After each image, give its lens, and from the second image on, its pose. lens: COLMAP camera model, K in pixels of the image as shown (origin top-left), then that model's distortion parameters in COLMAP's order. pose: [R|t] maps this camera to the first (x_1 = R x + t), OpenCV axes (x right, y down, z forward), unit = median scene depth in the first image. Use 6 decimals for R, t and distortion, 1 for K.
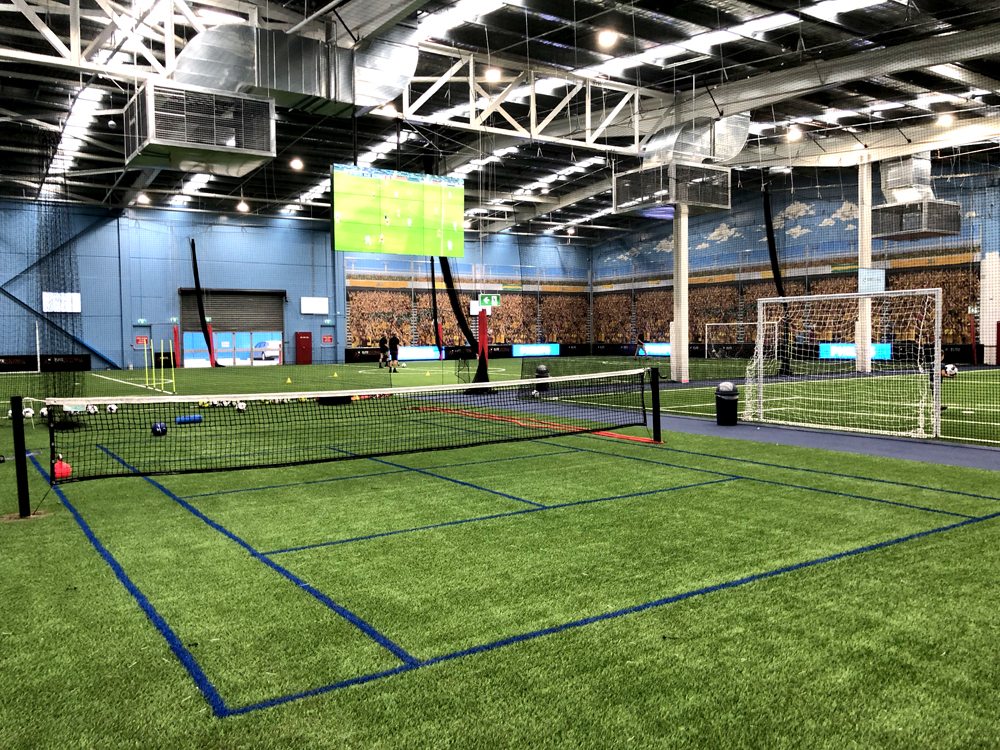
lens RADIAL K [[816.9, 0, 497.5], [0, 816.9, 381.1], [0, 0, 1]] dist [0.064885, -0.100746]
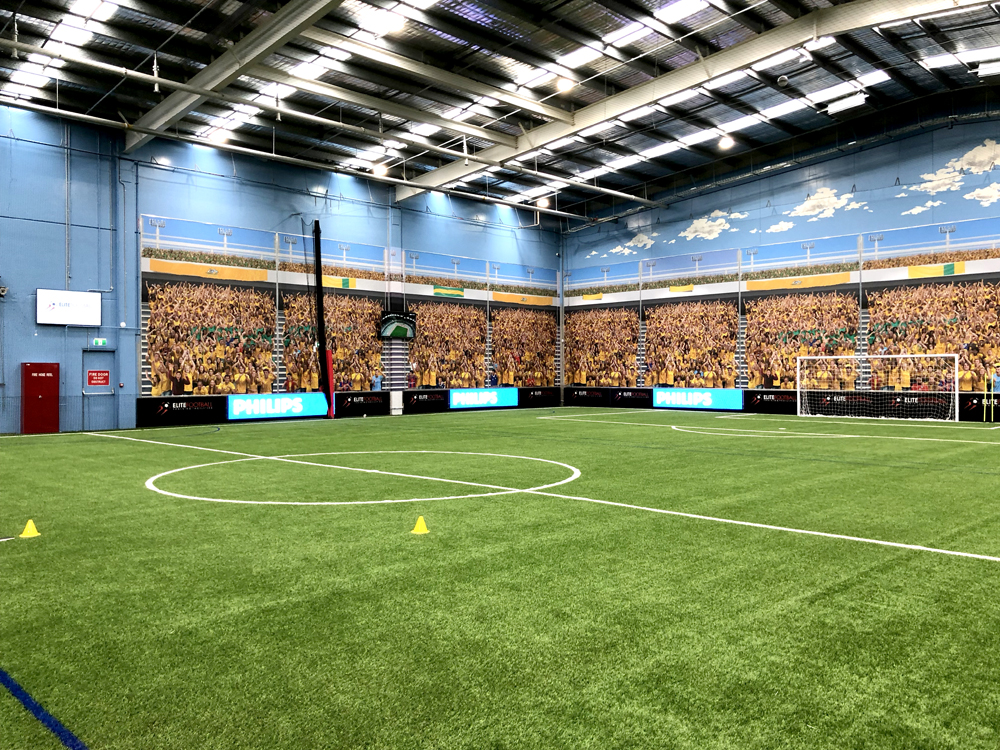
lens RADIAL K [[816.9, 0, 496.3], [0, 816.9, 379.3], [0, 0, 1]] dist [0.064885, -0.100746]
pose [[0.980164, 0.006376, 0.198083, -0.069985], [0.003041, 0.998881, -0.047199, -0.025731], [-0.198163, 0.046865, 0.979048, 0.454565]]
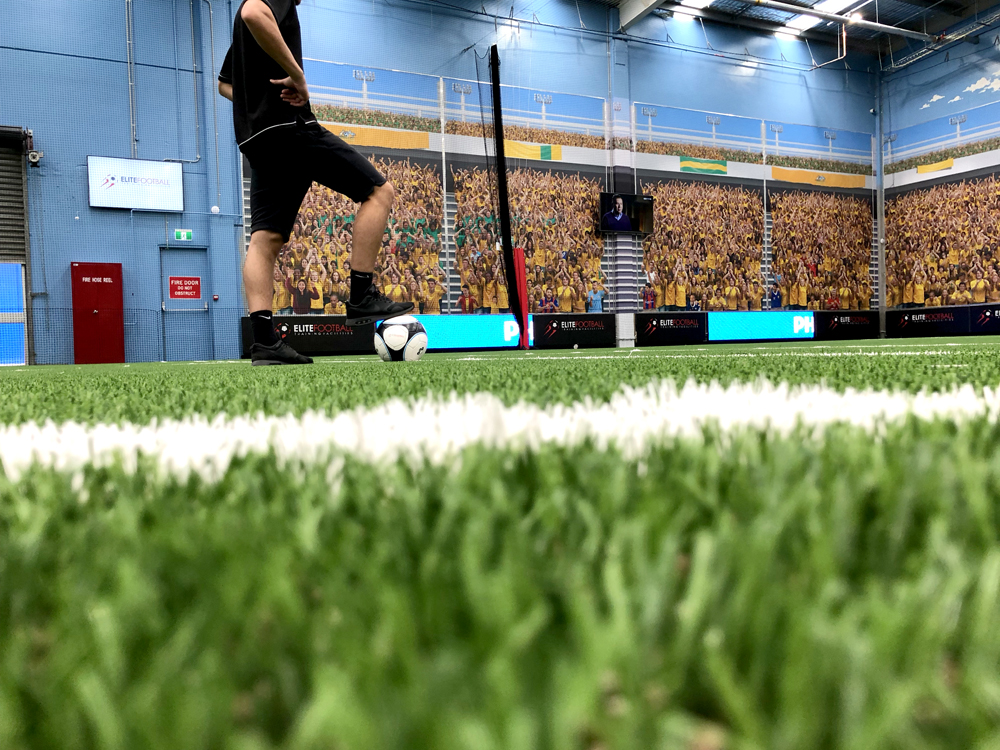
lens RADIAL K [[816.9, 0, 500.0], [0, 816.9, 366.1], [0, 0, 1]] dist [0.064885, -0.100746]
pose [[0.993898, -0.013669, -0.109456, -0.040700], [0.010439, 0.999495, -0.030023, -0.007654], [0.109811, 0.028697, 0.993538, 0.647101]]
